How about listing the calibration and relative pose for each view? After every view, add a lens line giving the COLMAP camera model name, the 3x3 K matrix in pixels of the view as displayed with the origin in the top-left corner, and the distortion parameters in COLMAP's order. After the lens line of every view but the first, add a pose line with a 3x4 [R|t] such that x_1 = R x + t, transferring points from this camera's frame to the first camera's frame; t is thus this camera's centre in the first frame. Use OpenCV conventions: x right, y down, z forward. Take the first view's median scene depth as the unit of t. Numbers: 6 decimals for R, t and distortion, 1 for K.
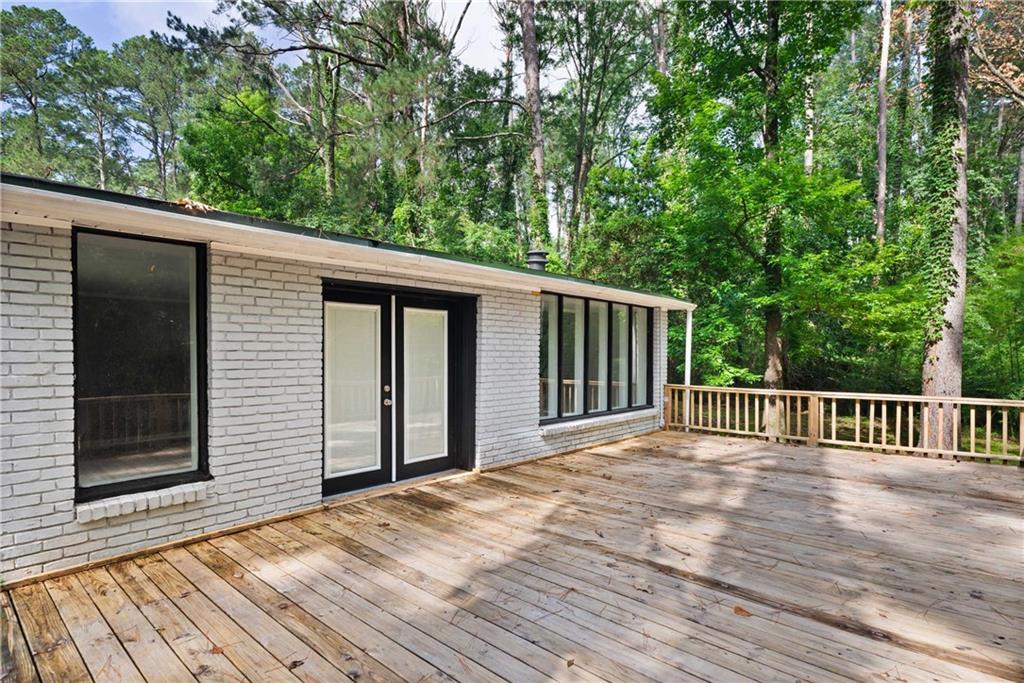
lens RADIAL K [[523.5, 0, 513.1], [0, 523.5, 356.0], [0, 0, 1]] dist [0.017497, -0.000245]
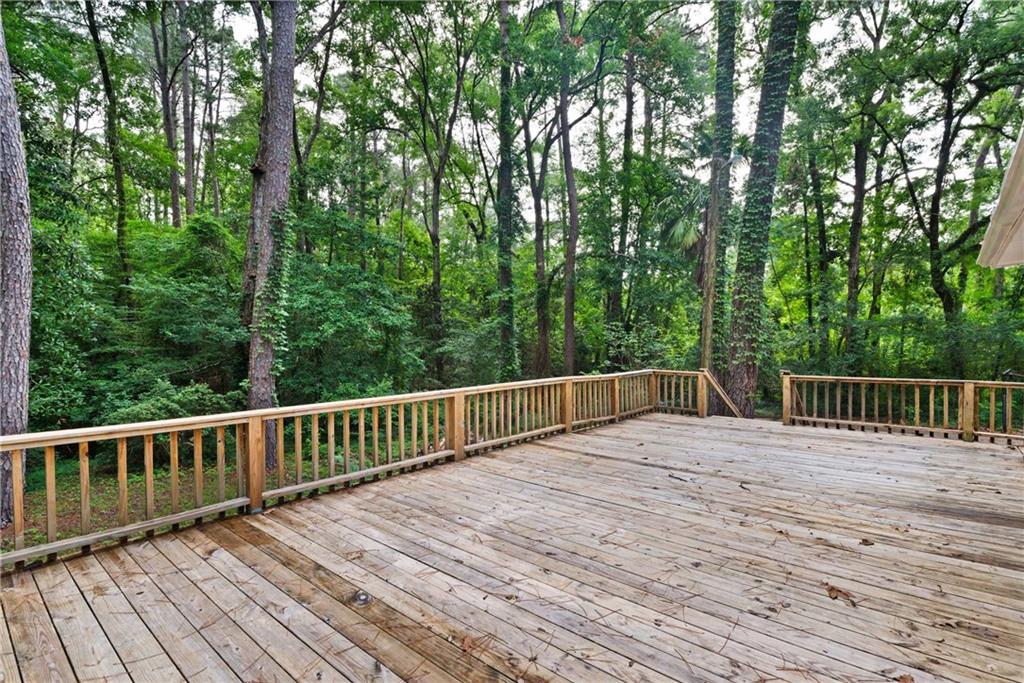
lens RADIAL K [[498.8, 0, 512.0], [0, 498.8, 341.5], [0, 0, 1]] dist [0.000990, 0.000150]
pose [[-0.999619, 0.000179, -0.027615, 0.523998], [-0.000498, 0.999700, 0.024507, -0.015080], [0.027611, 0.024511, -0.999318, 1.531949]]
